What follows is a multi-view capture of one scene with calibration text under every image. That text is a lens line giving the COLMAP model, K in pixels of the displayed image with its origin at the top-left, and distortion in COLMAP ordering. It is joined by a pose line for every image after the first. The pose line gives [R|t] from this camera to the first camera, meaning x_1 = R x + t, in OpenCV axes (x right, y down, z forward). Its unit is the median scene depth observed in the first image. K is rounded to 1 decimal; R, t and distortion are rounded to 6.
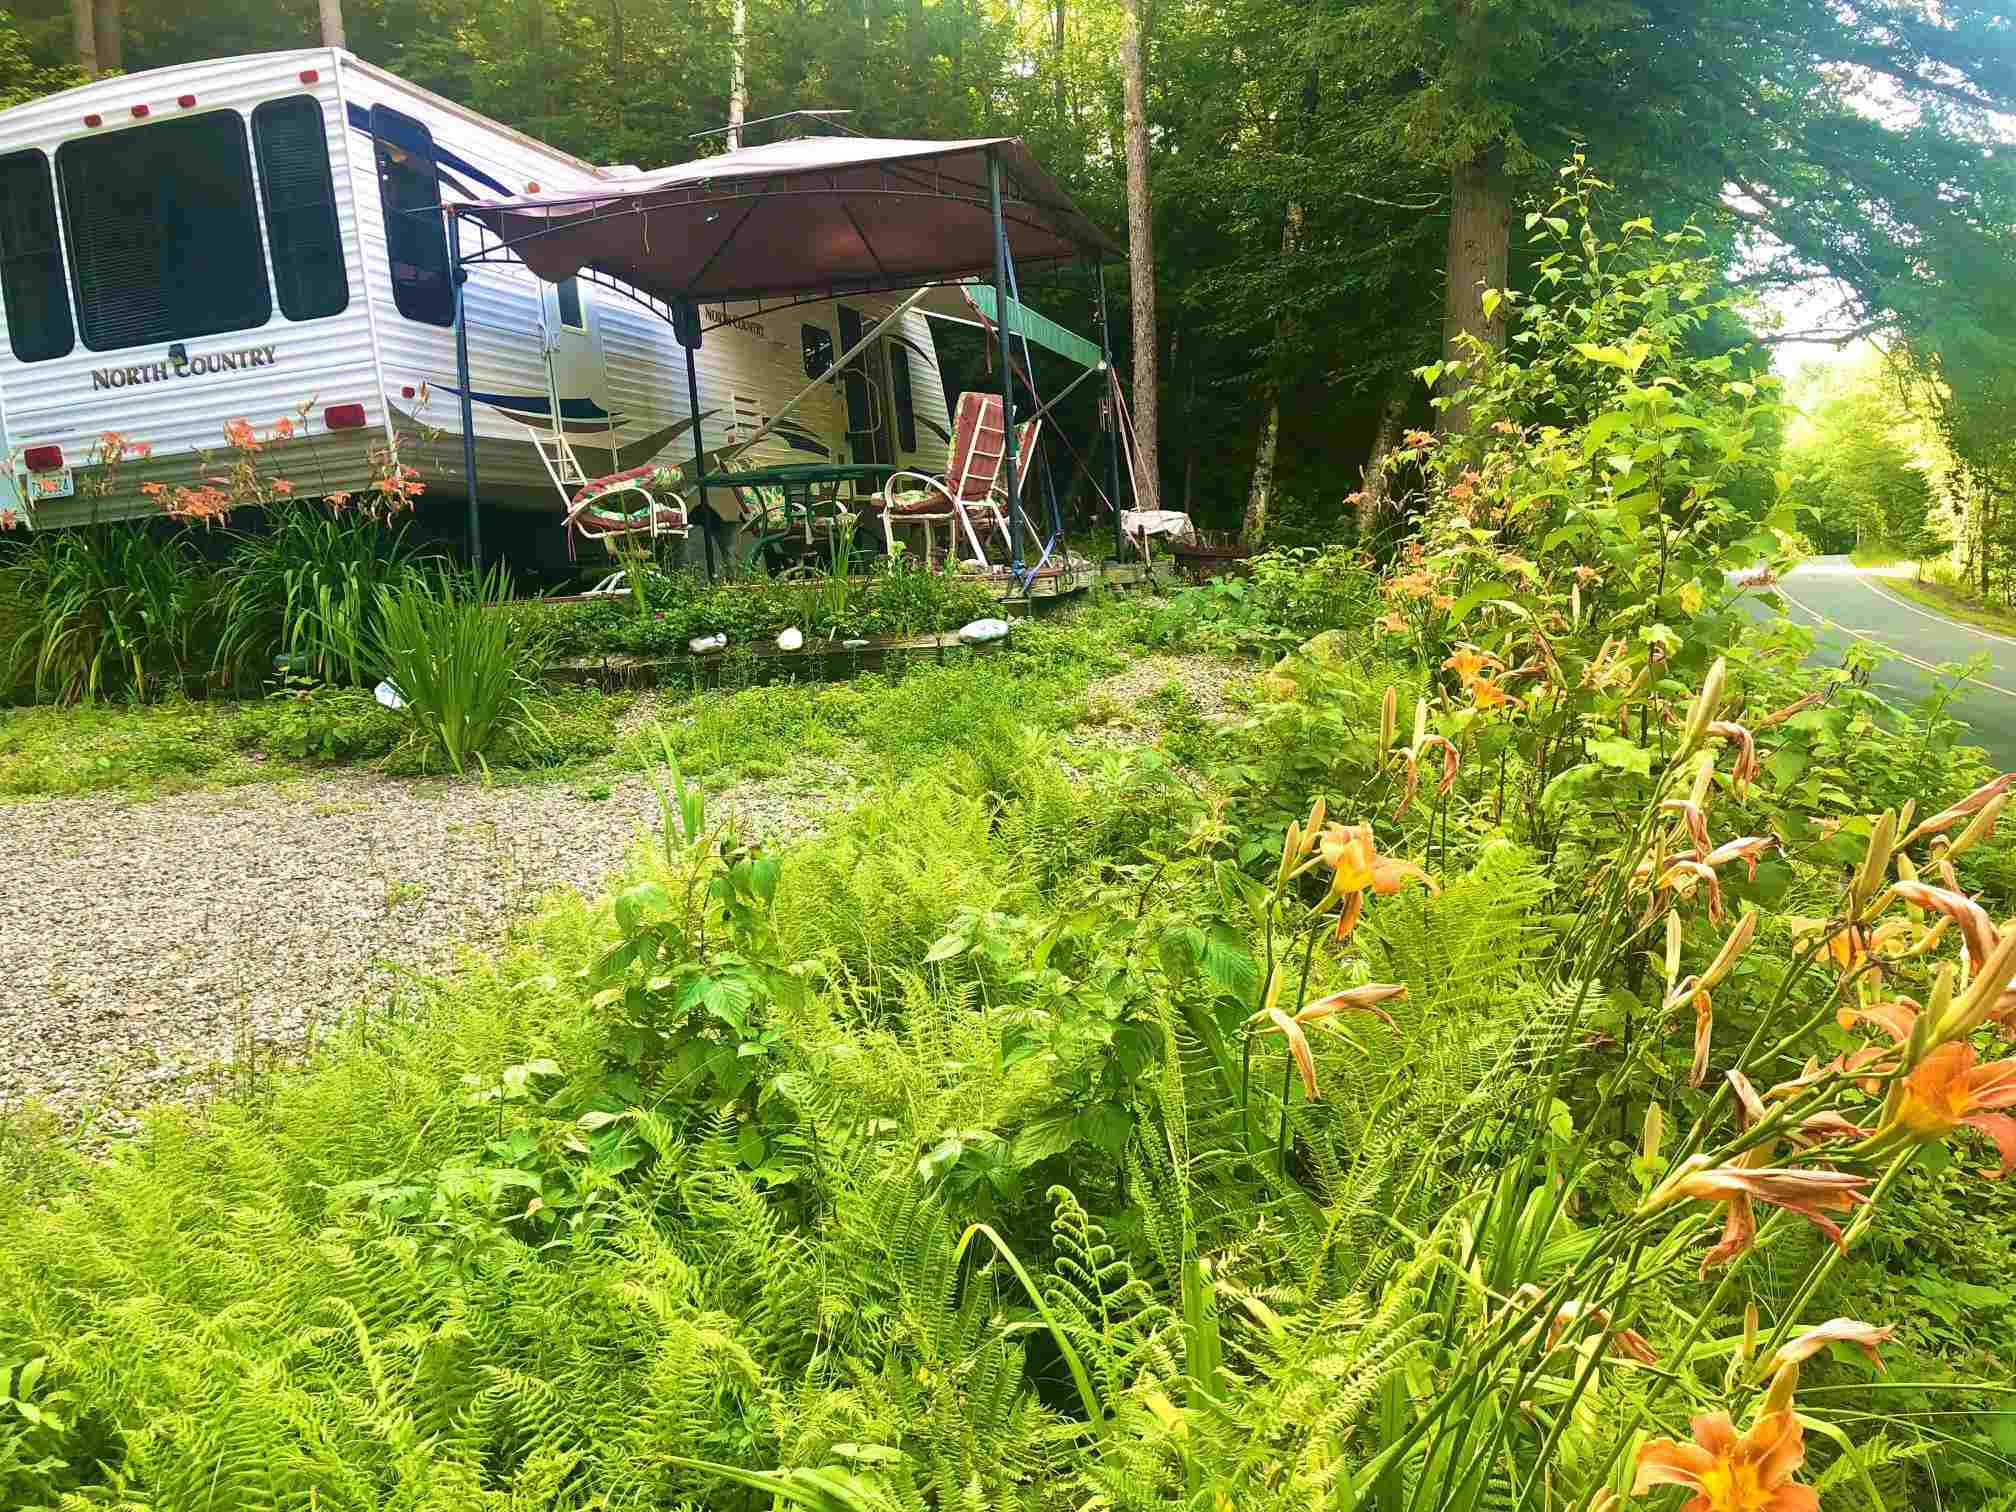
lens RADIAL K [[1622.8, 0, 1008.0], [0, 1622.8, 756.0], [0, 0, 1]] dist [0.013664, -0.006074]
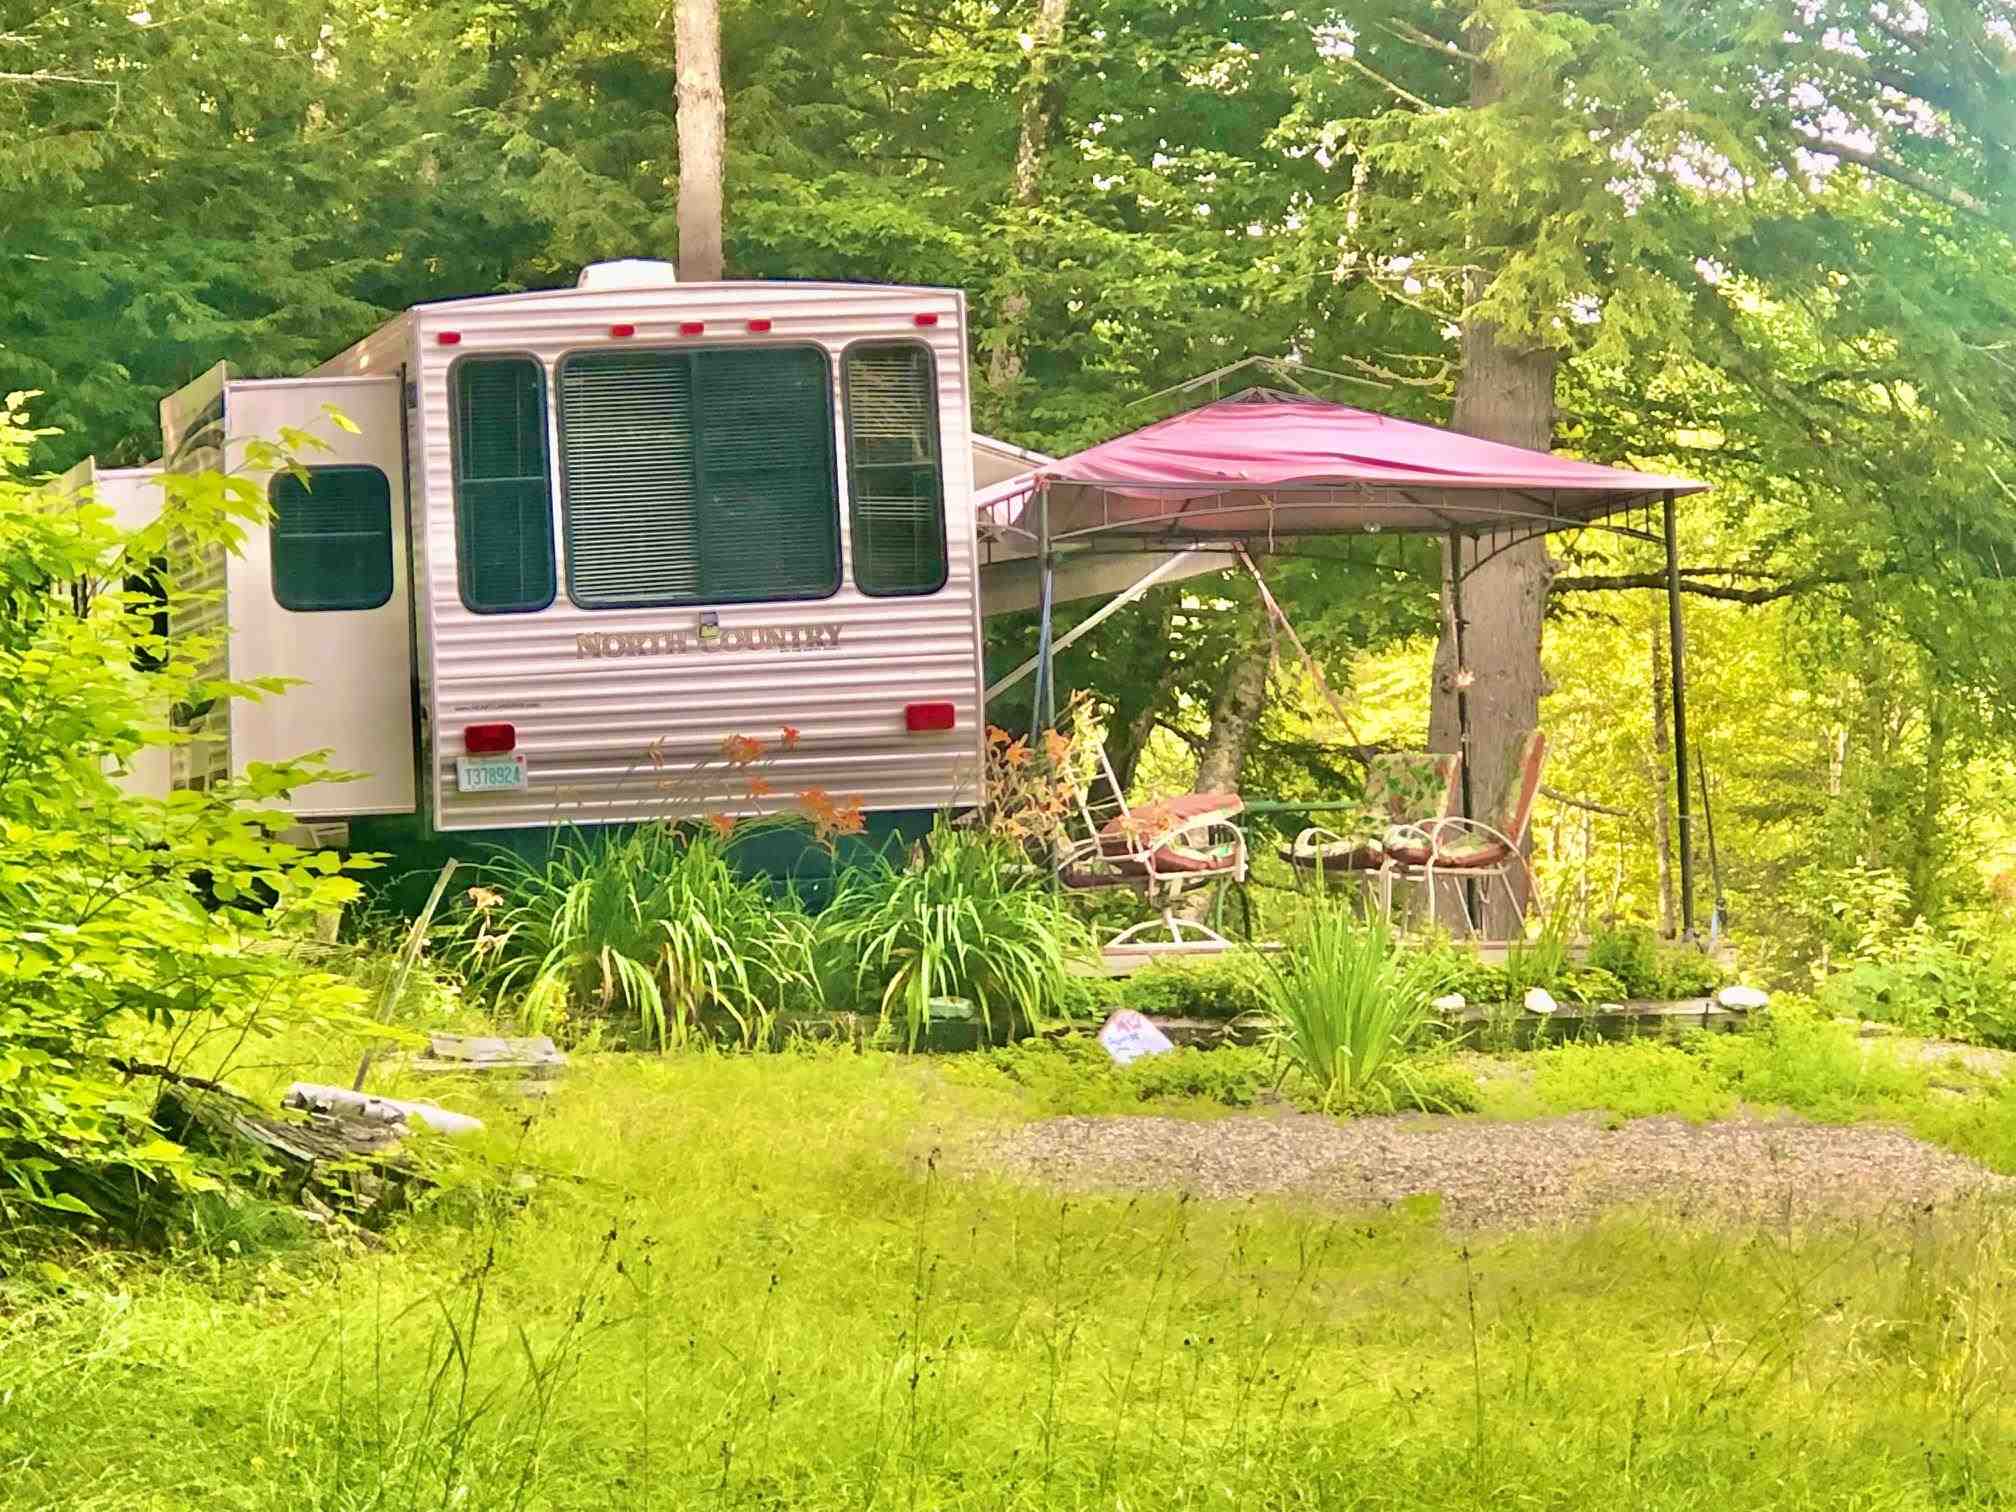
lens RADIAL K [[6590.7, 0, 1008.0], [0, 6590.7, 756.0], [0, 0, 1]] dist [-0.129647, 0.575066]
pose [[0.874809, 0.059752, 0.480768, -1.934193], [0.021194, 0.986695, -0.161196, 0.339885], [-0.484003, 0.151205, 0.861904, -1.840342]]
